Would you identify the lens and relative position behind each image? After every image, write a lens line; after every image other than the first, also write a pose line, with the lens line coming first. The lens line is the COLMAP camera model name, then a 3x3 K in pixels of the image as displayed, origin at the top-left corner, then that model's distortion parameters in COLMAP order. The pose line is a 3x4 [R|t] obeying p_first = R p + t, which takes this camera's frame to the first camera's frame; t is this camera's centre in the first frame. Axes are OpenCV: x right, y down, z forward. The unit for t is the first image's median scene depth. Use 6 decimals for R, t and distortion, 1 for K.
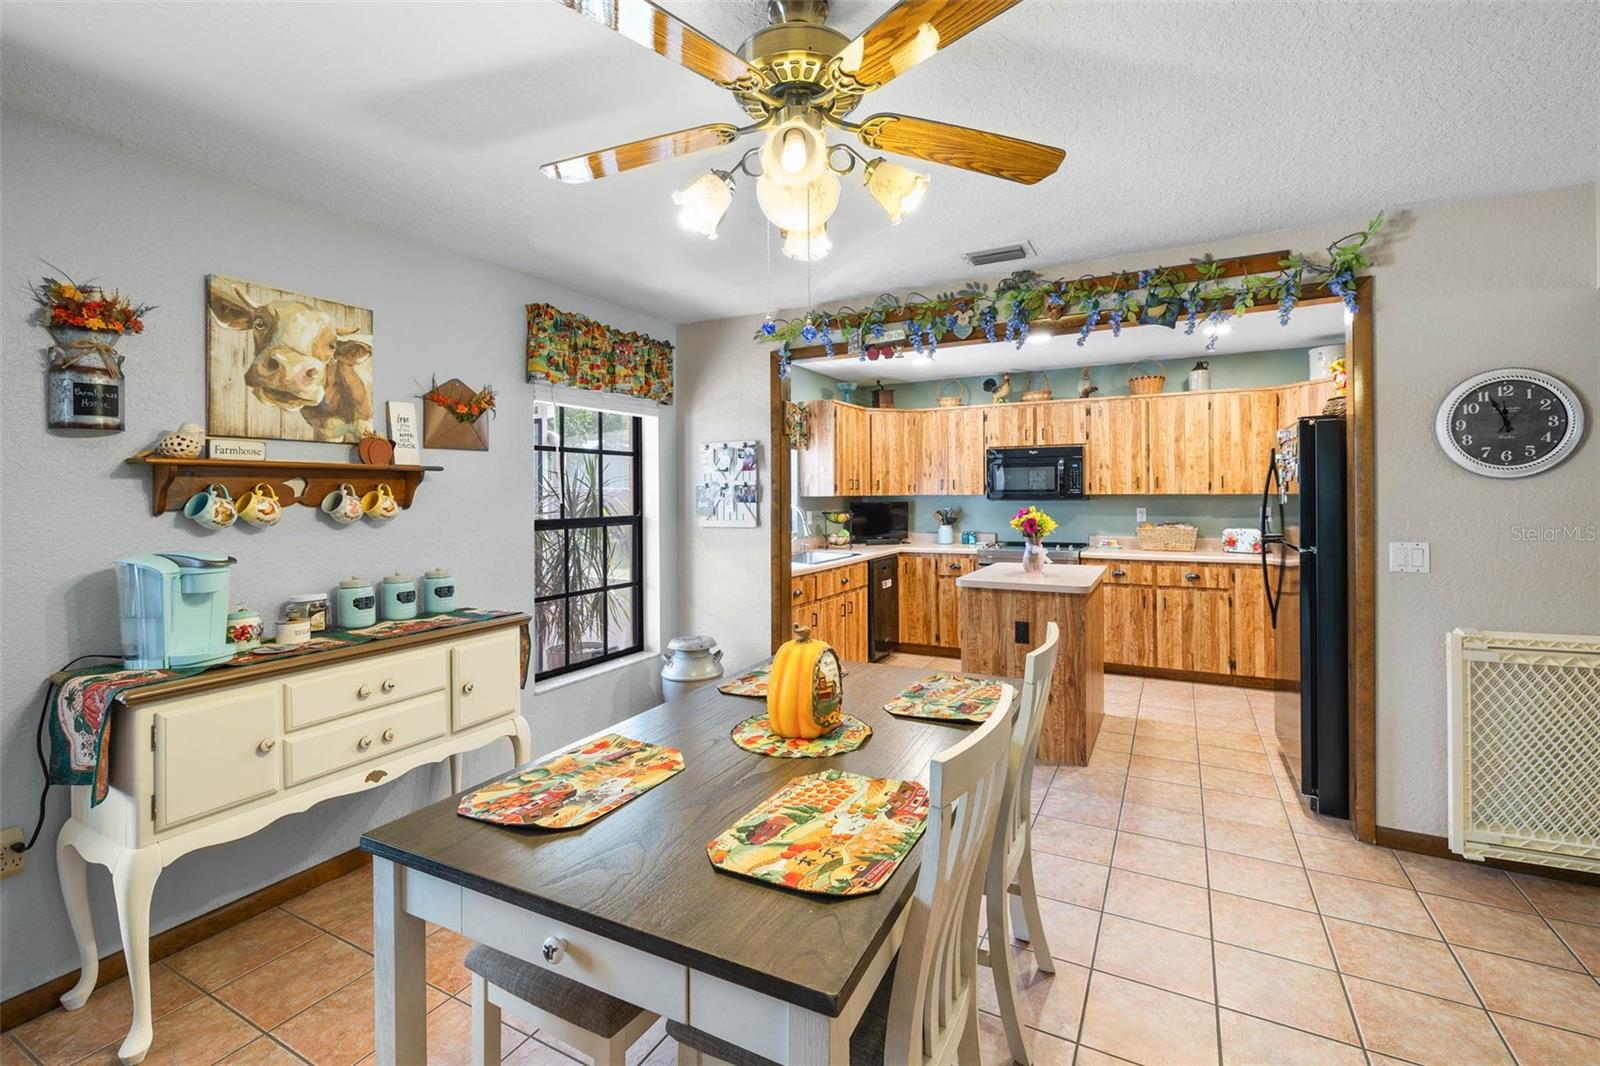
lens RADIAL K [[701.0, 0, 809.2], [0, 701.0, 507.8], [0, 0, 1]] dist [0.000120, 0.000106]
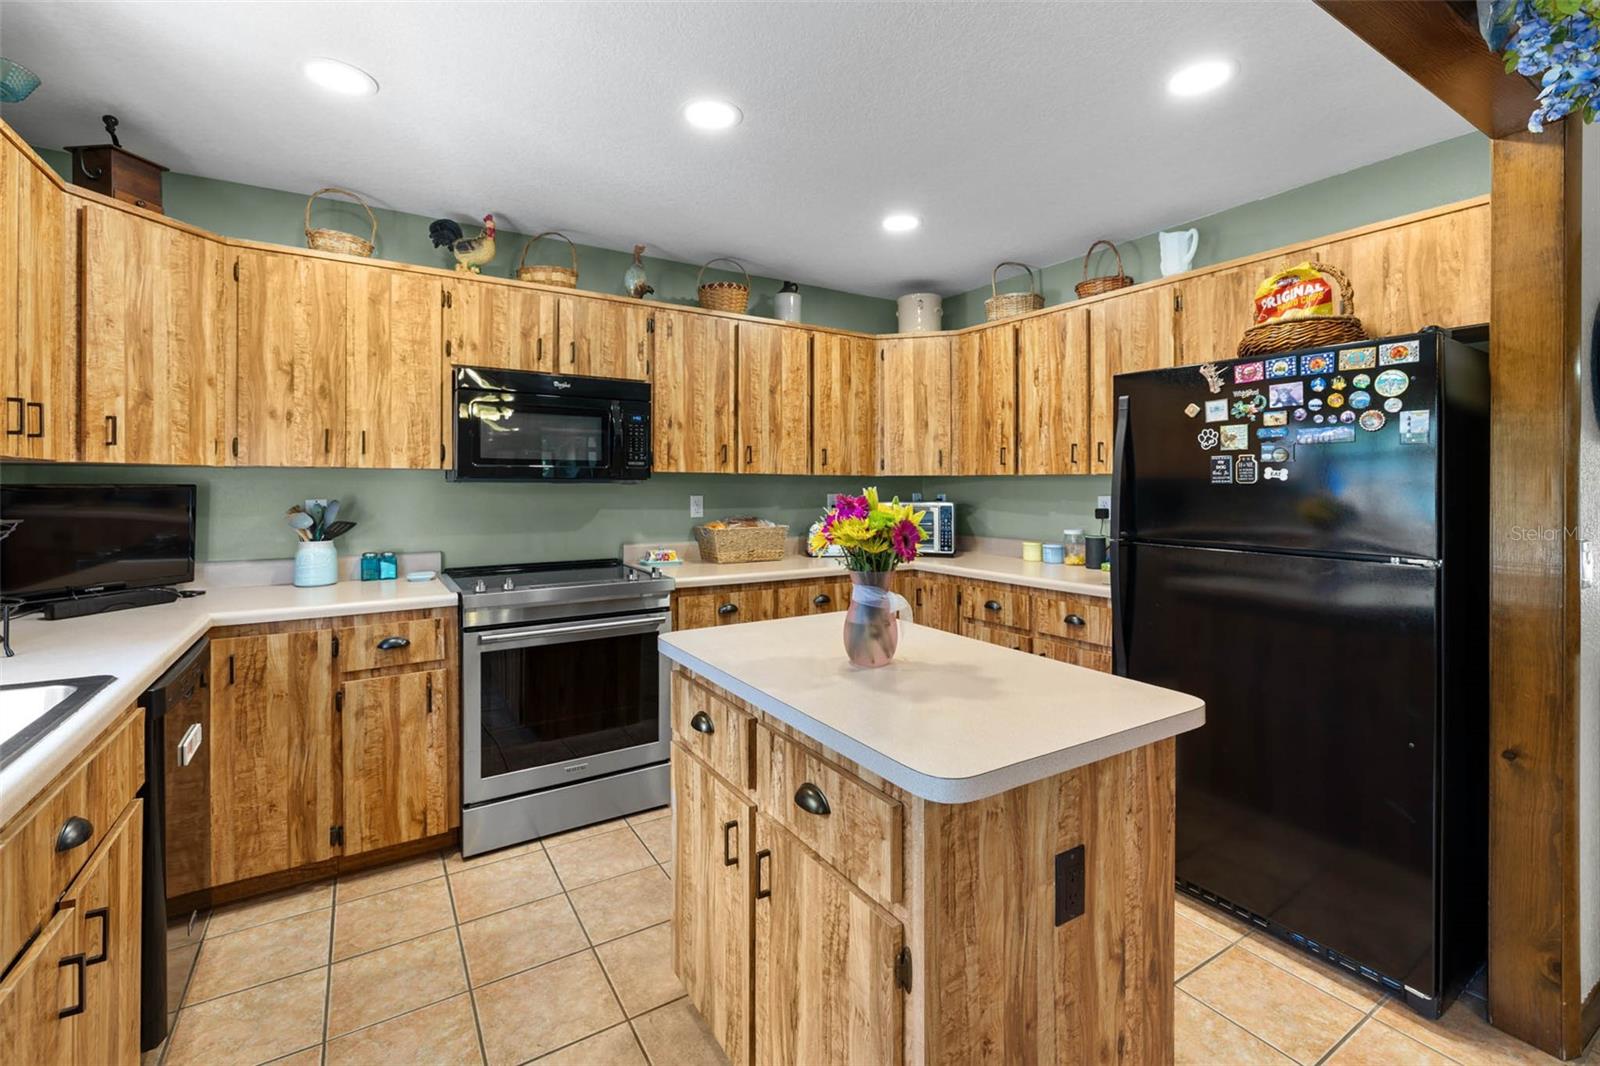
lens RADIAL K [[686.3, 0, 786.3], [0, 686.3, 484.1], [0, 0, 1]] dist [0.001130, 0.000194]
pose [[0.505938, 0.009787, 0.862515, -0.021293], [0.009370, 0.999814, -0.016841, 0.000891], [-0.862519, 0.016602, 0.505752, 0.665830]]
